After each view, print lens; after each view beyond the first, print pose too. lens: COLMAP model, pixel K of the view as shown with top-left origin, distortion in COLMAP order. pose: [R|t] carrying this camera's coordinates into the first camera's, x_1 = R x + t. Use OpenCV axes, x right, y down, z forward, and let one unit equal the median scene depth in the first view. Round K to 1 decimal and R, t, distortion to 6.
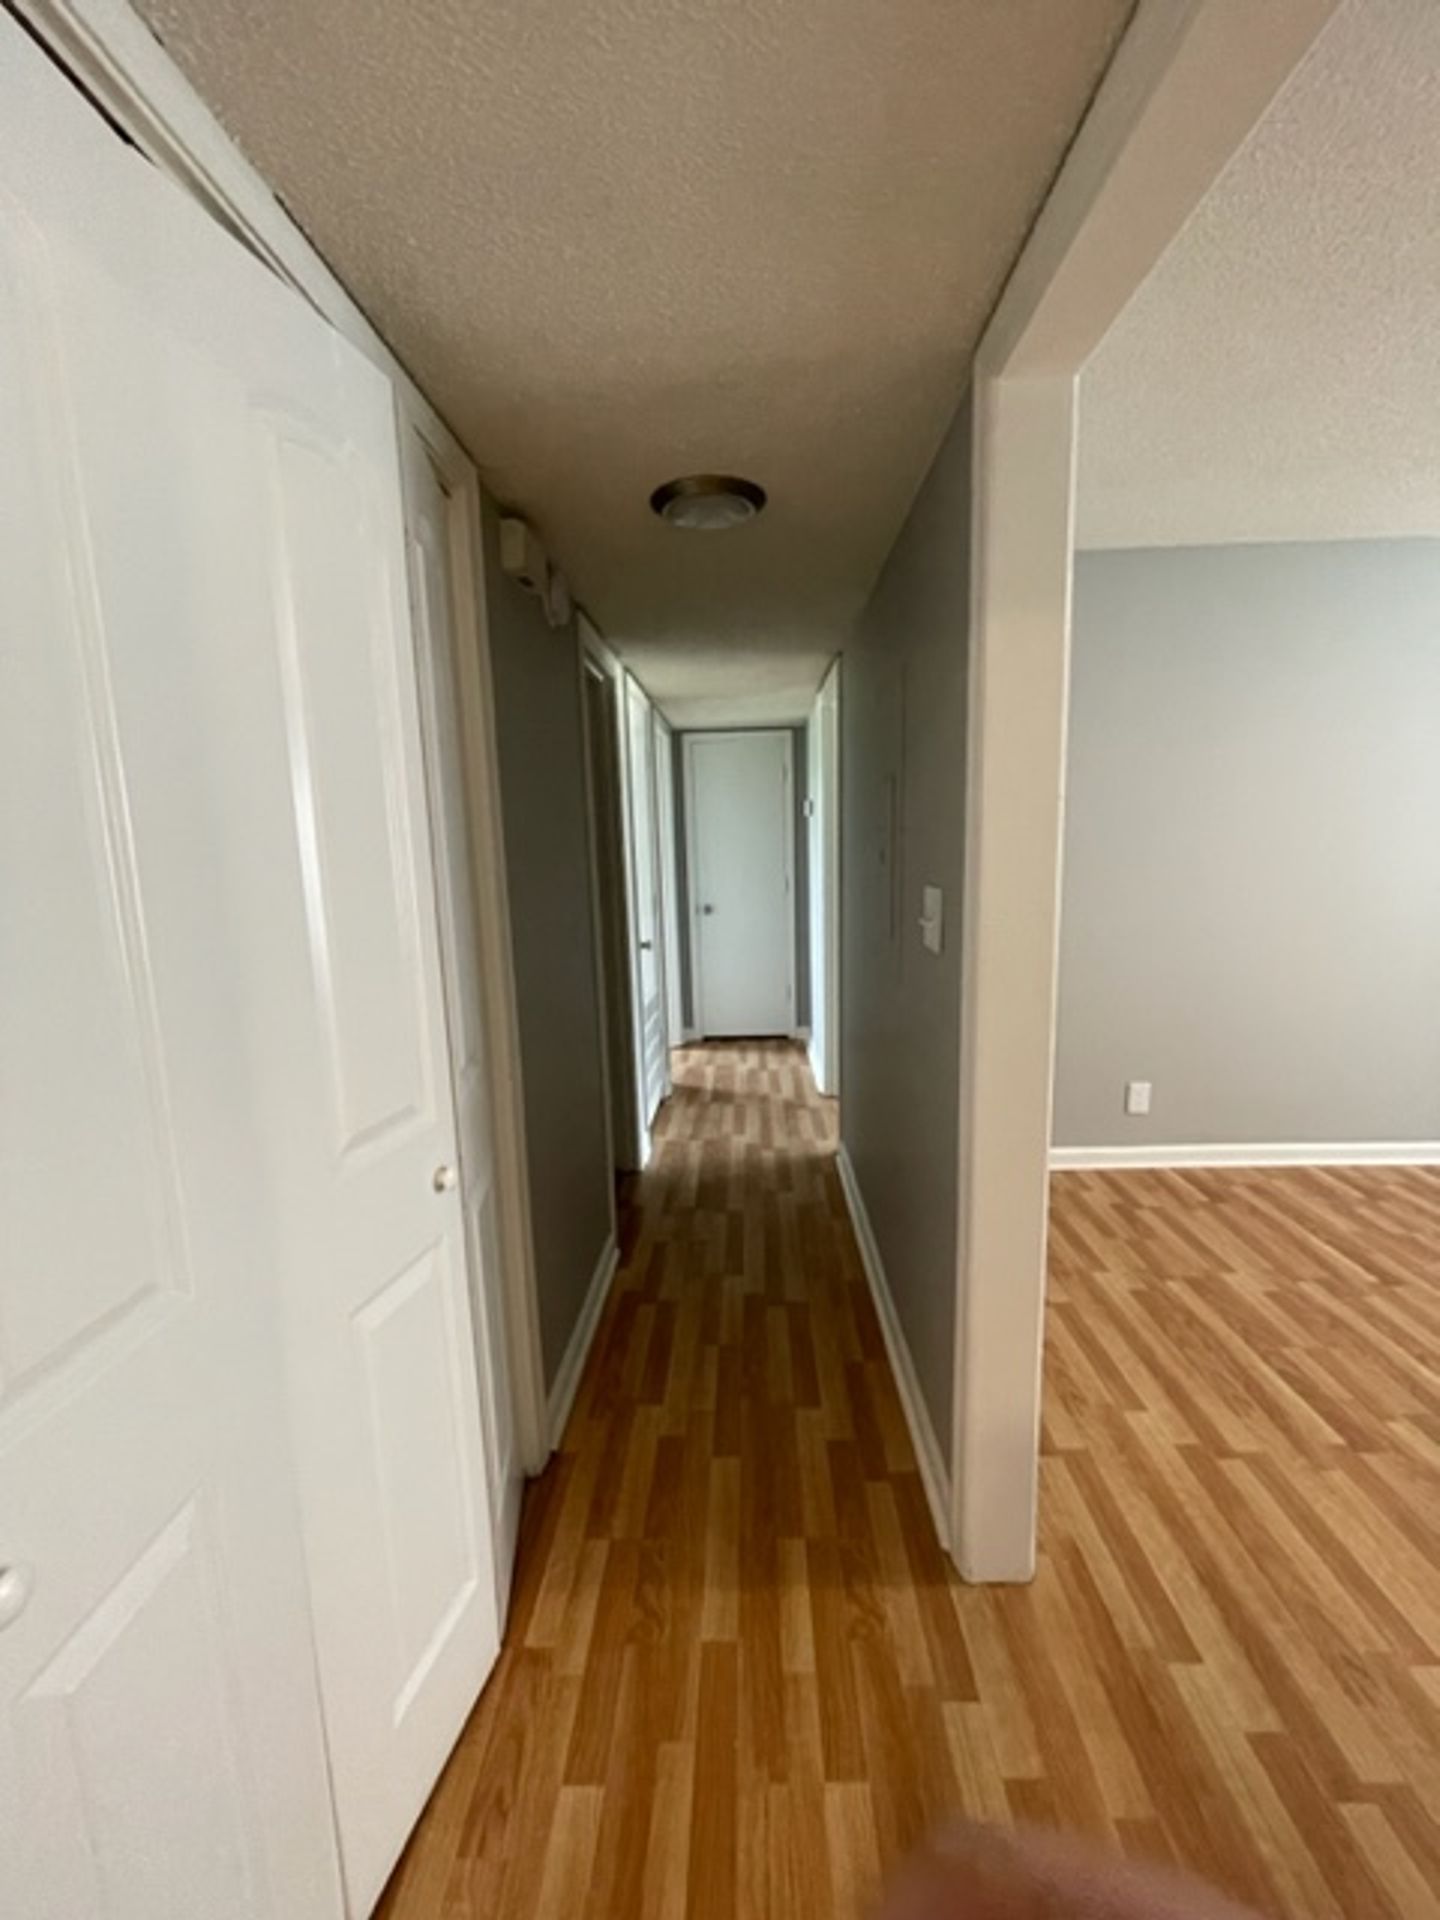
lens RADIAL K [[791.8, 0, 726.7], [0, 791.8, 976.4], [0, 0, 1]] dist [0.000048, 0.000096]
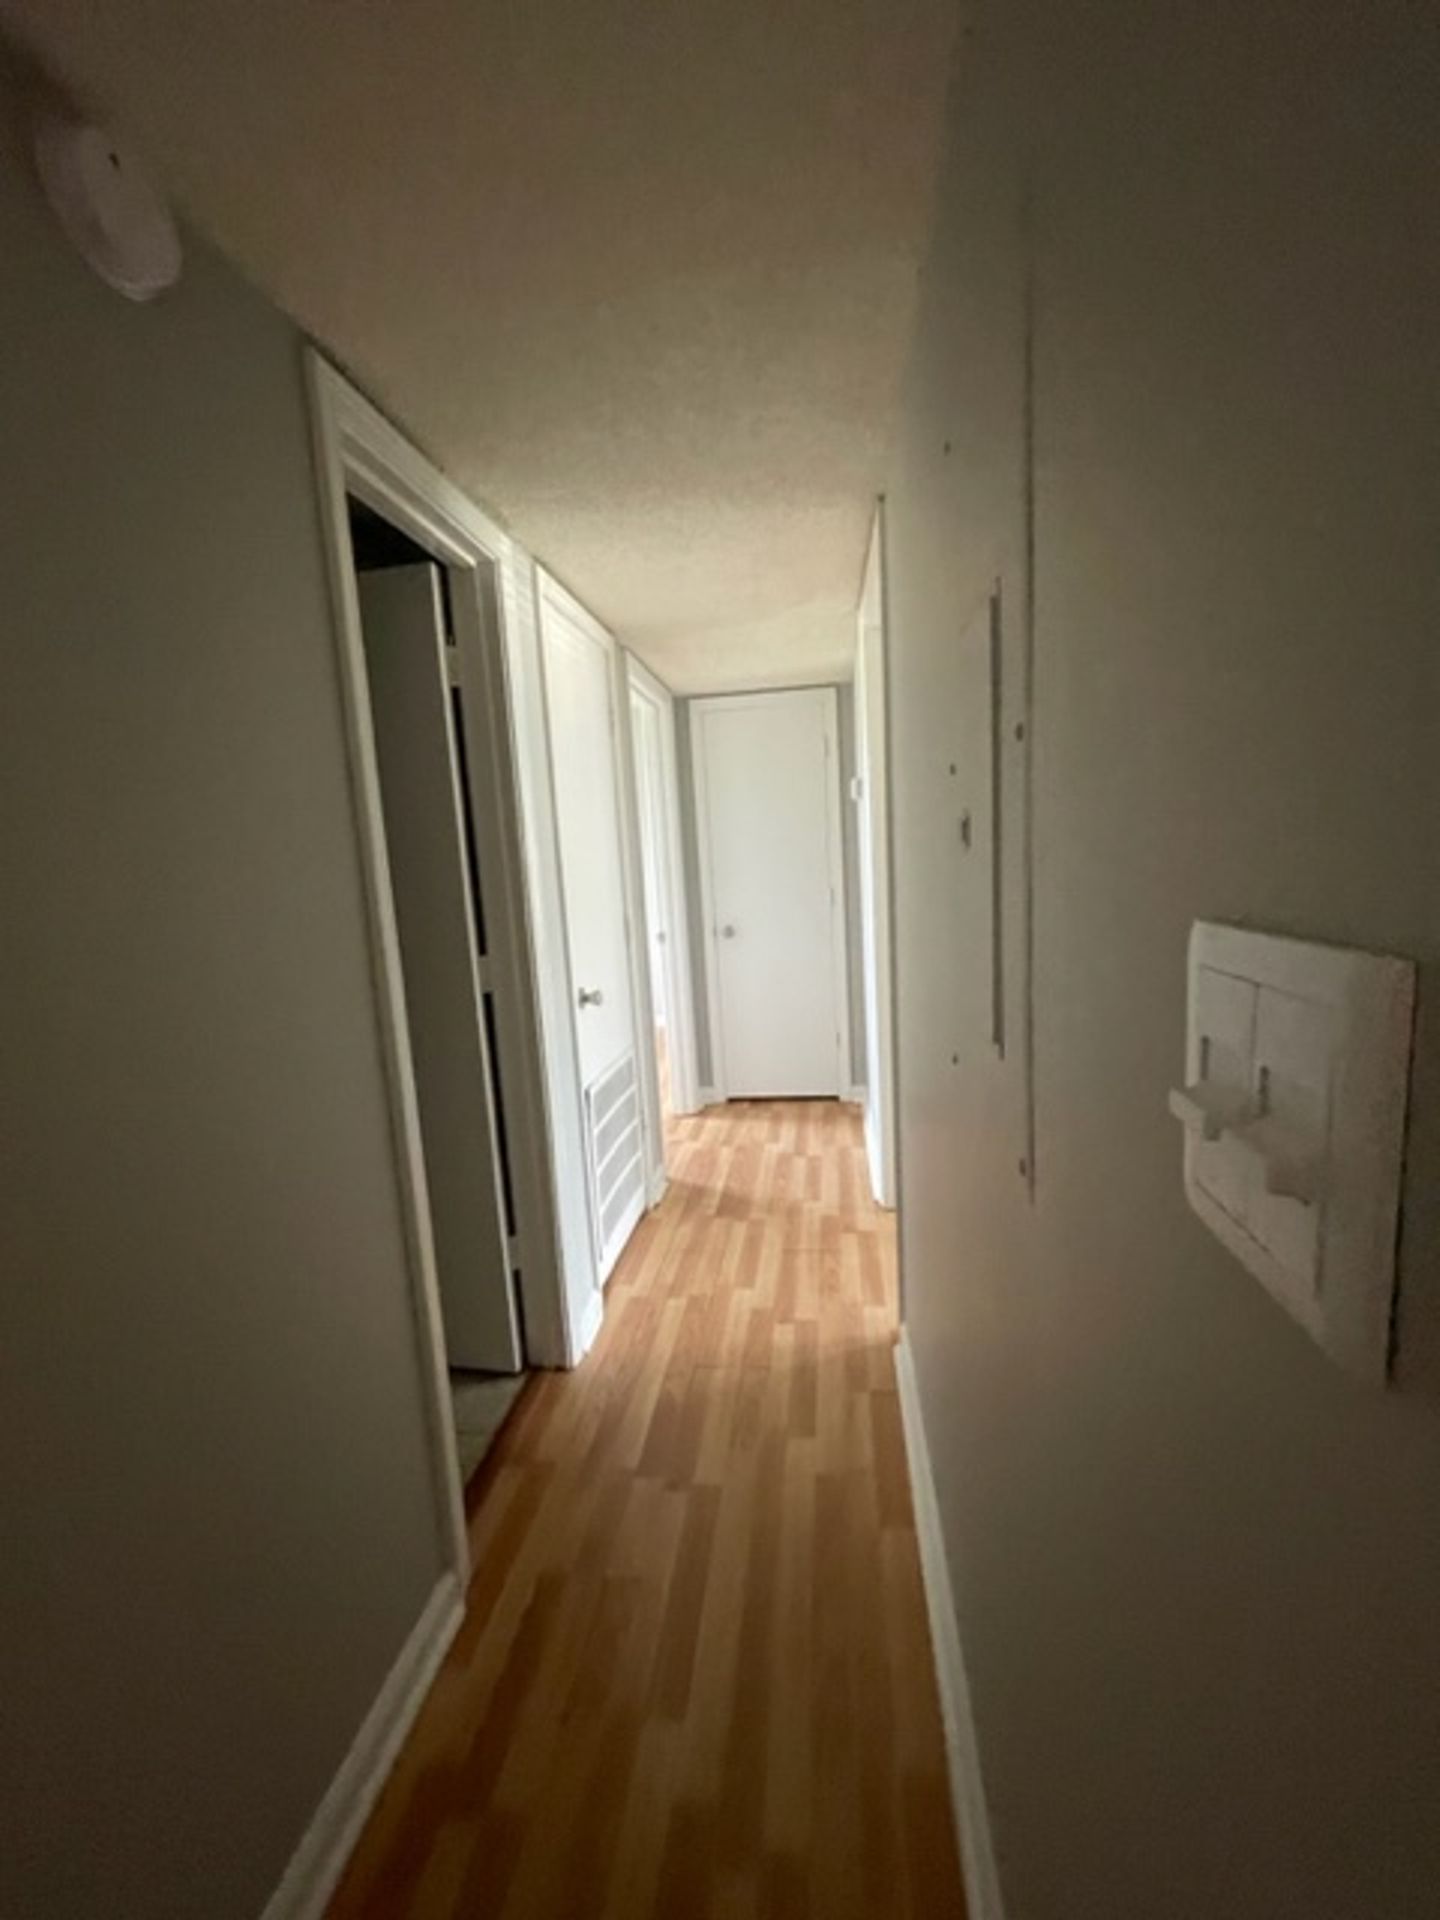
lens RADIAL K [[791.8, 0, 729.0], [0, 791.8, 963.3], [0, 0, 1]] dist [0.000048, 0.000096]
pose [[0.995403, -0.010038, -0.095252, 0.060385], [0.007433, 0.999590, -0.027663, -0.042078], [0.095490, 0.026828, 0.995069, 0.313714]]
